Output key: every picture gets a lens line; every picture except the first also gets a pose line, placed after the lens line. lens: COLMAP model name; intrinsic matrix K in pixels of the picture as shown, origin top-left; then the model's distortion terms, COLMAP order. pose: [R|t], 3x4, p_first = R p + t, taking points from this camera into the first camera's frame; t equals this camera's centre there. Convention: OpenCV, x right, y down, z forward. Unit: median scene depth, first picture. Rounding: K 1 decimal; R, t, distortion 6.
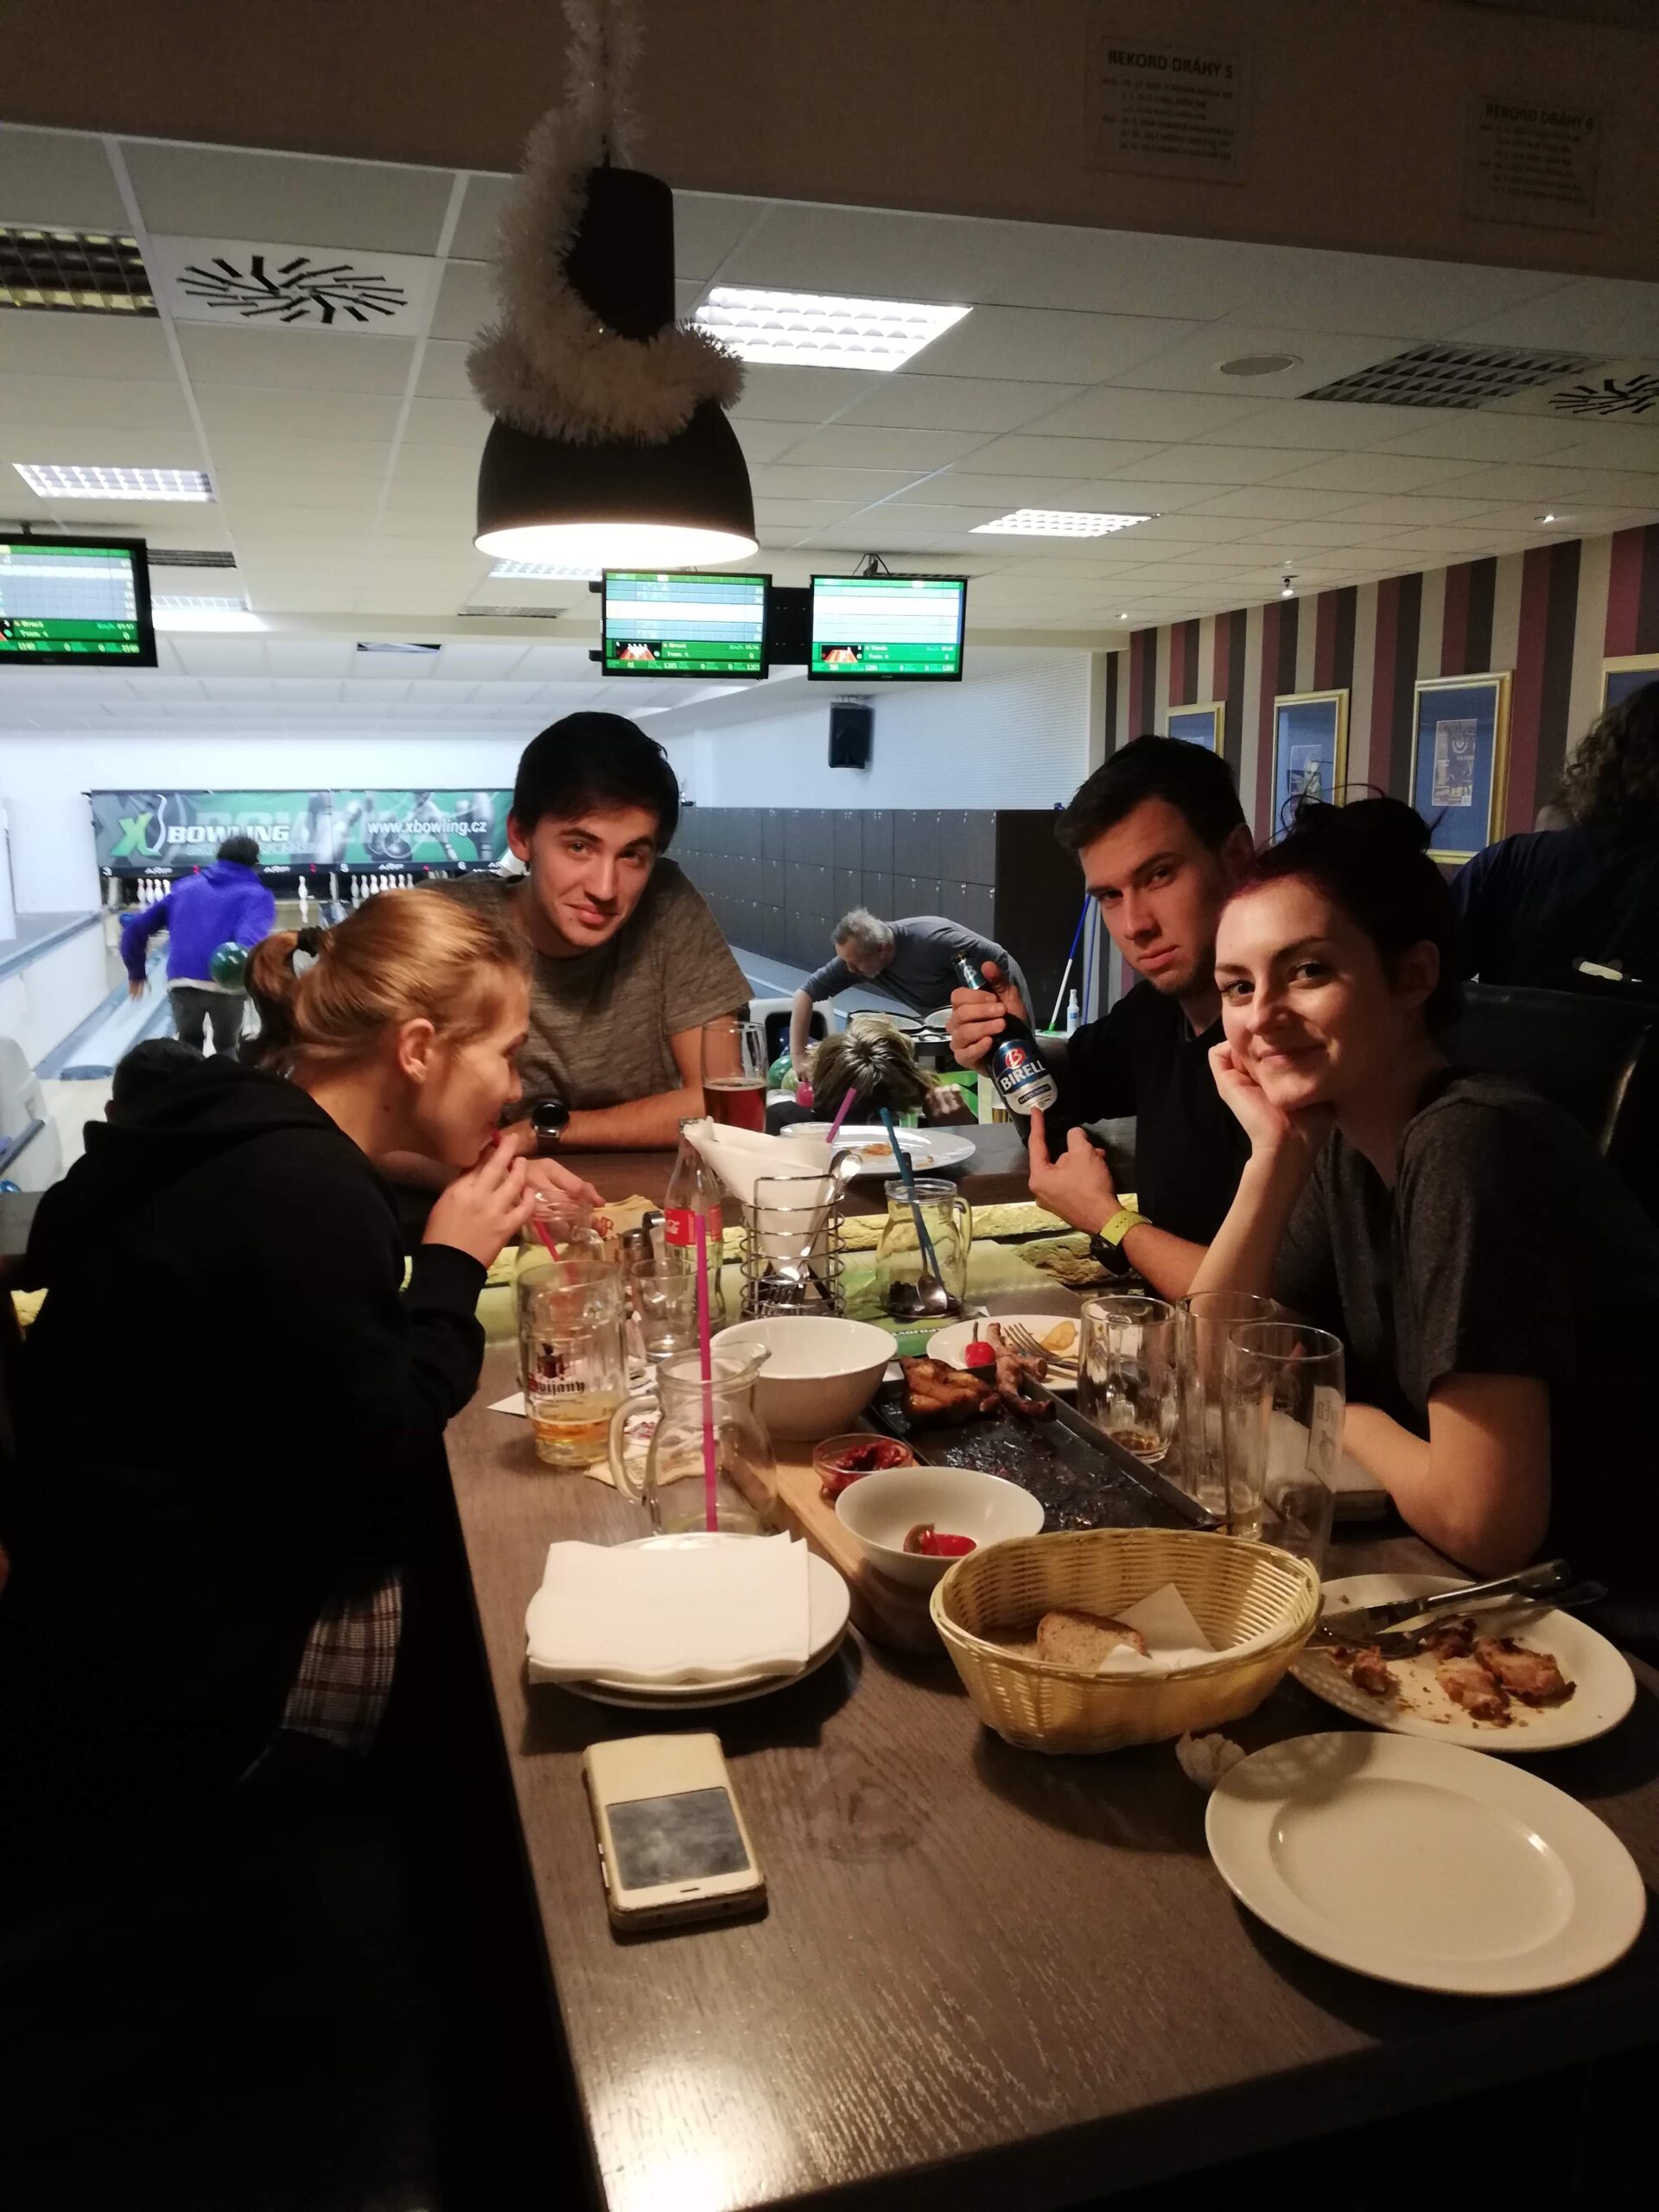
lens RADIAL K [[1637.5, 0, 851.6], [0, 1637.5, 1115.8], [0, 0, 1]] dist [0.038593, -0.051268]
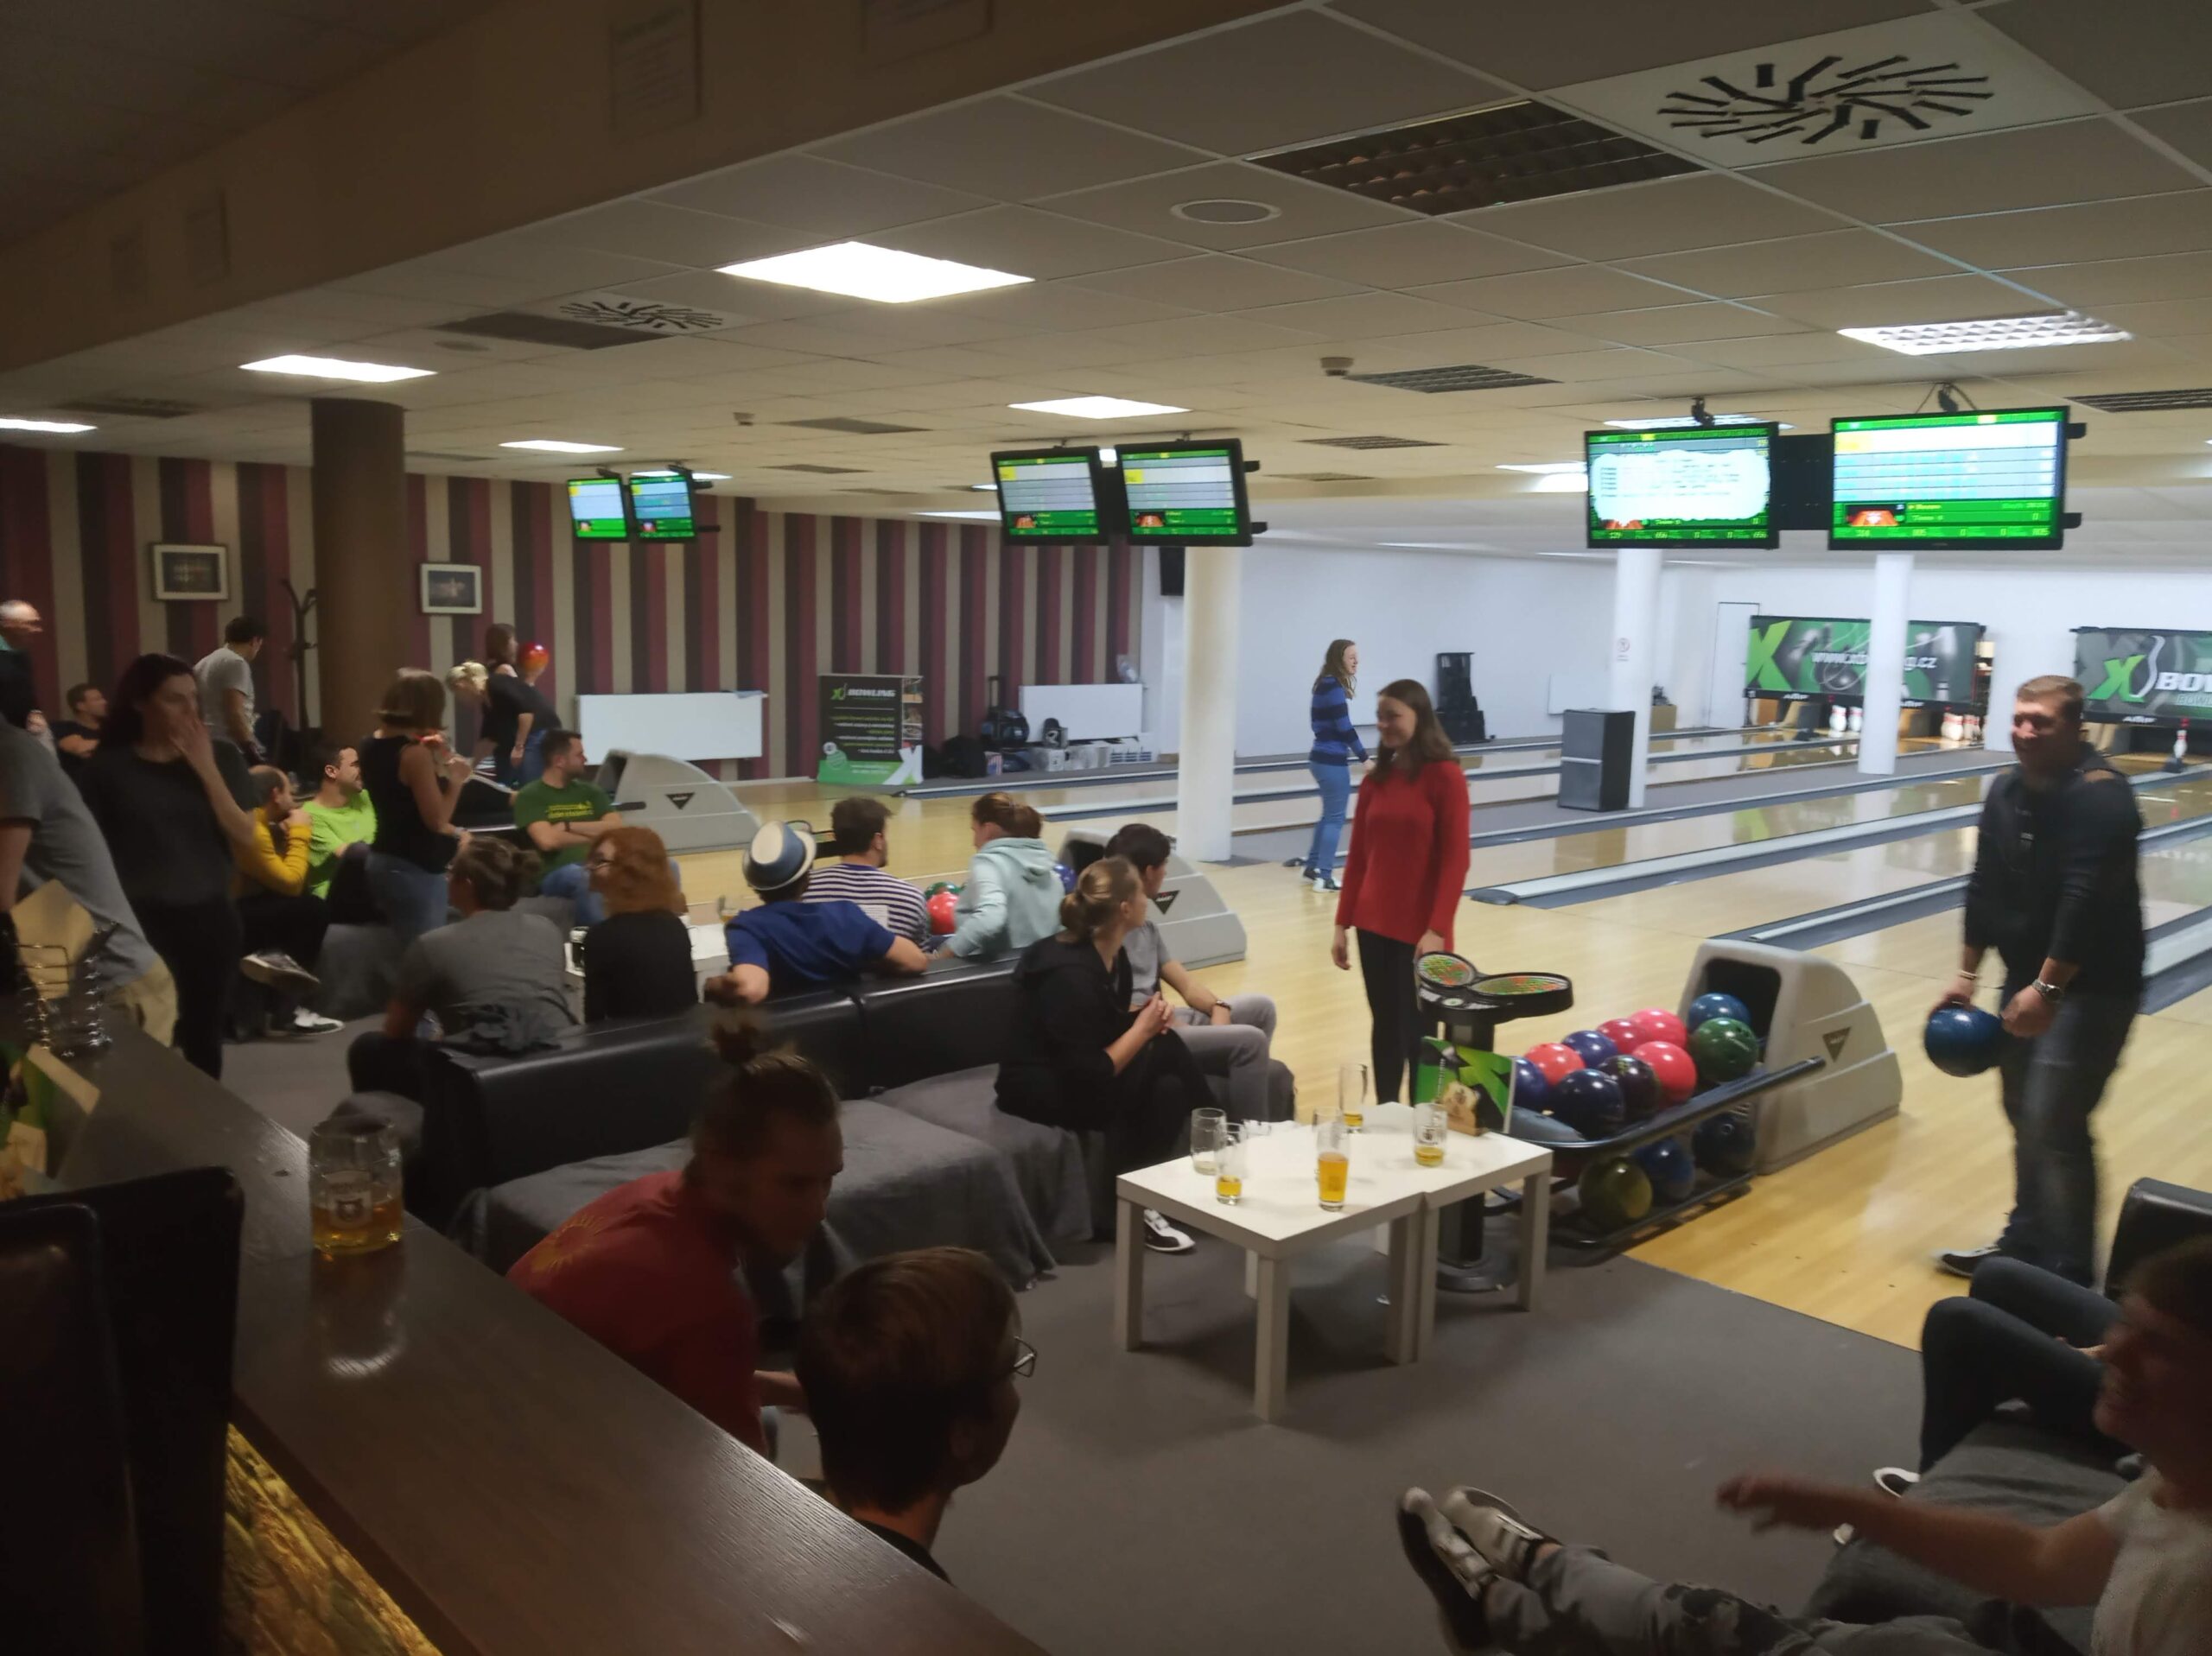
lens RADIAL K [[1690.1, 0, 1113.0], [0, 1690.1, 833.1], [0, 0, 1]] dist [0.018864, -0.037747]
pose [[0.429535, 0.148924, -0.890686, 0.163523], [-0.203029, 0.976983, 0.065442, -0.036761], [0.879931, 0.152725, 0.449884, 0.113807]]
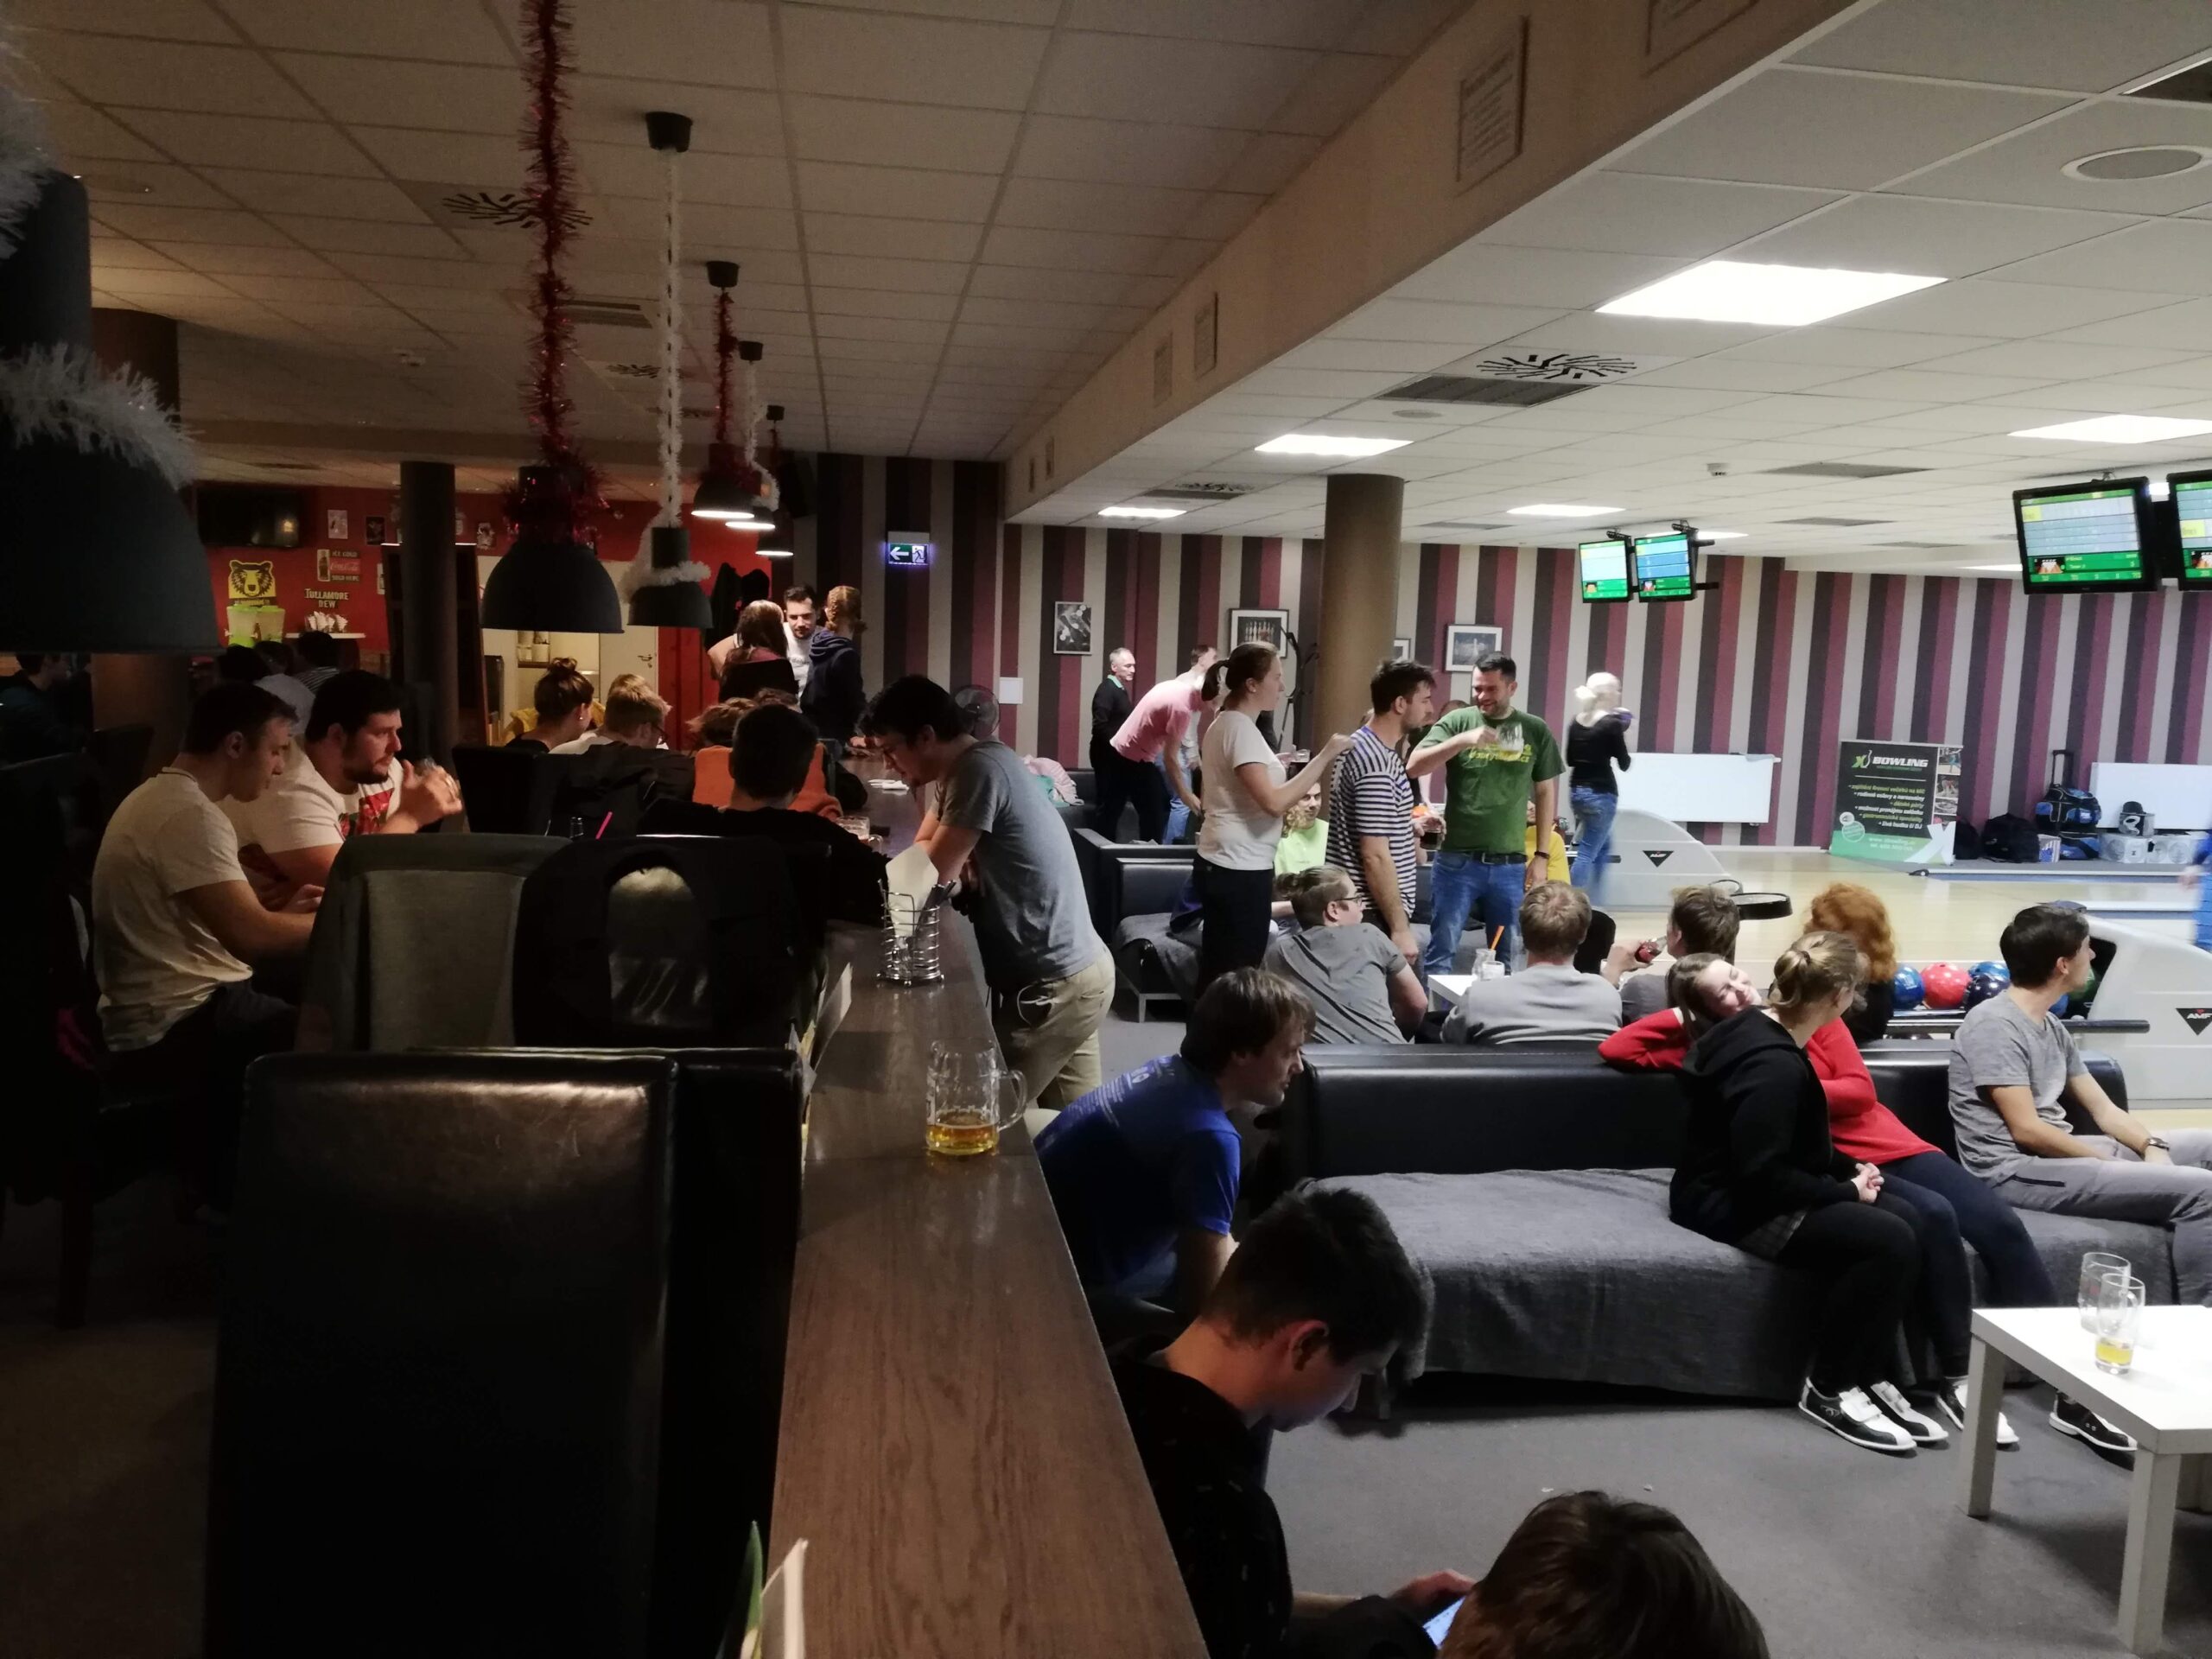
lens RADIAL K [[1637.5, 0, 1100.8], [0, 1637.5, 821.3], [0, 0, 1]] dist [0.038593, -0.051268]
pose [[-0.179474, 0.118641, -0.976582, 0.163899], [-0.215474, 0.963856, 0.156694, -0.038364], [0.959875, 0.238551, -0.147423, 0.135232]]
